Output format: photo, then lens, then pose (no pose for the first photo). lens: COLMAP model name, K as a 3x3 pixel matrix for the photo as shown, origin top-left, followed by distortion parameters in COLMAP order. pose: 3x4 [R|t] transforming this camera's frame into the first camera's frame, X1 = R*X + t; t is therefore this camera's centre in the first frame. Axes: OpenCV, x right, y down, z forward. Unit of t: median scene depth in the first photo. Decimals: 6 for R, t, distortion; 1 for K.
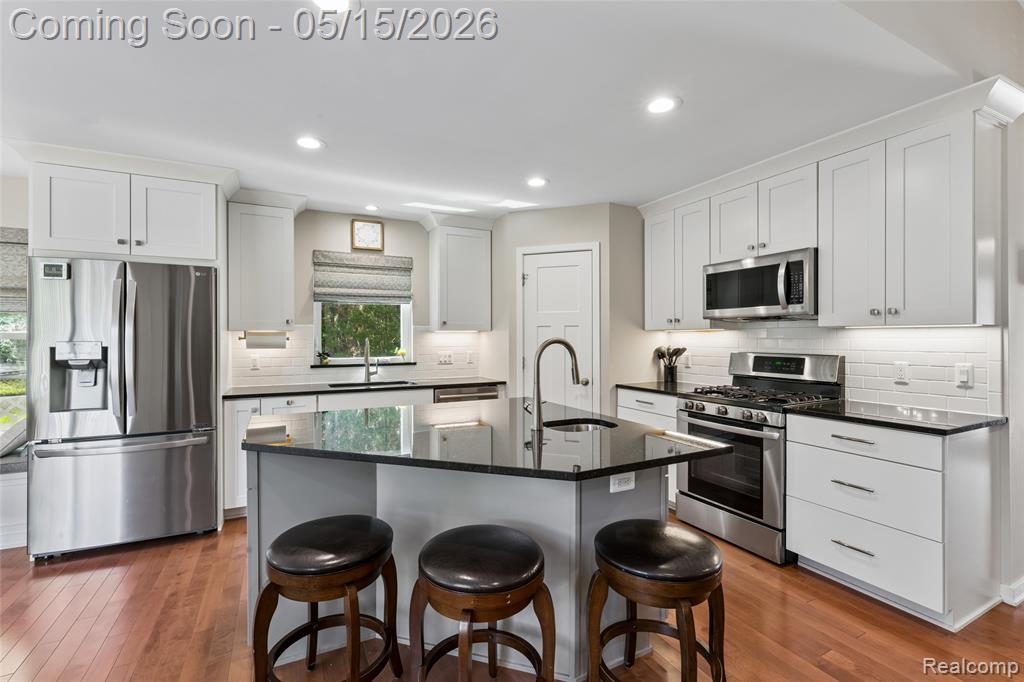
lens RADIAL K [[457.1, 0, 511.9], [0, 457.1, 337.9], [0, 0, 1]] dist [0.002713, -0.000016]
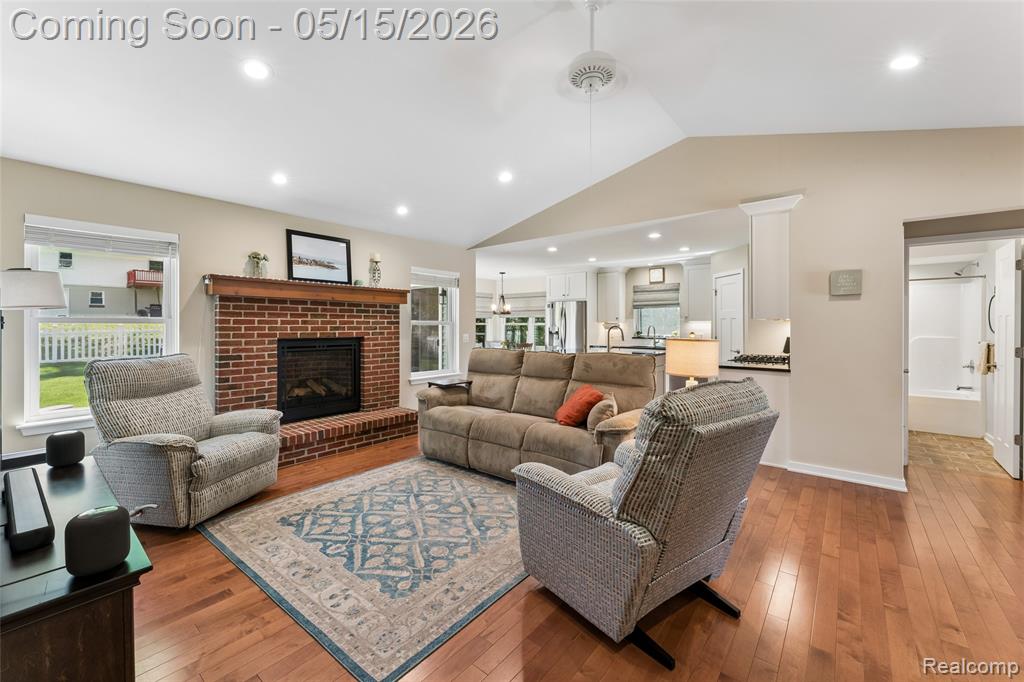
lens RADIAL K [[415.2, 0, 514.9], [0, 415.2, 322.1], [0, 0, 1]] dist [-0.000318, -0.000008]
pose [[0.418634, -0.005641, -0.908137, 1.150627], [-0.002463, 0.999970, -0.007346, 0.001050], [0.908152, 0.005312, 0.418608, -0.372296]]
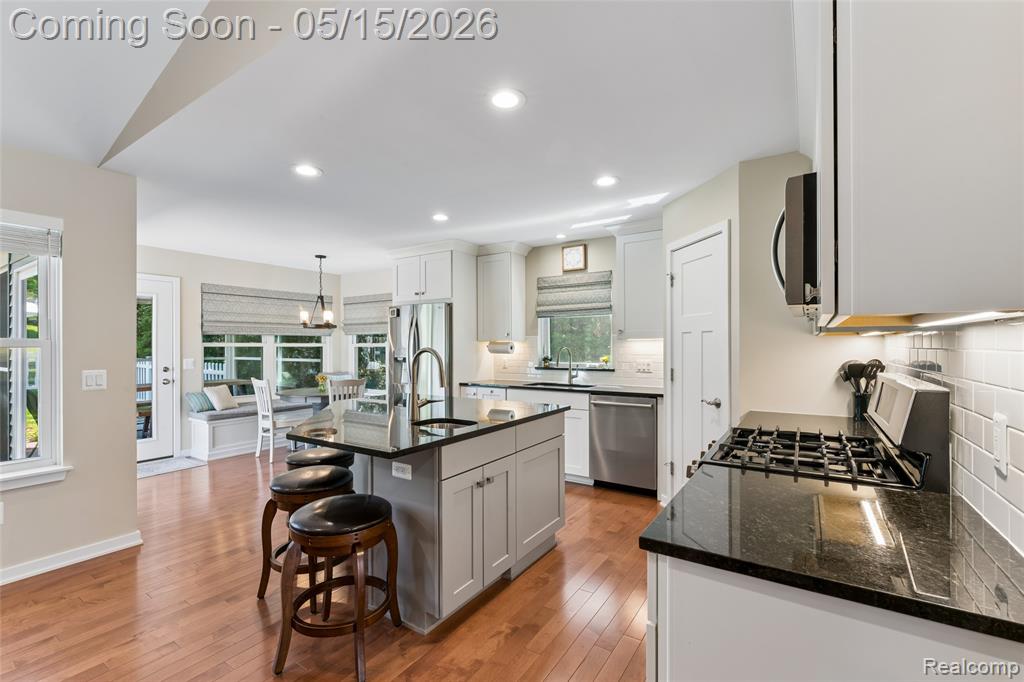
lens RADIAL K [[448.1, 0, 511.8], [0, 448.1, 345.0], [0, 0, 1]] dist [-0.000403, 0.000016]
pose [[0.495040, -0.001427, -0.868869, 0.619397], [0.000696, 0.999999, -0.001246, -0.001348], [0.868870, 0.000012, 0.495040, 0.305535]]
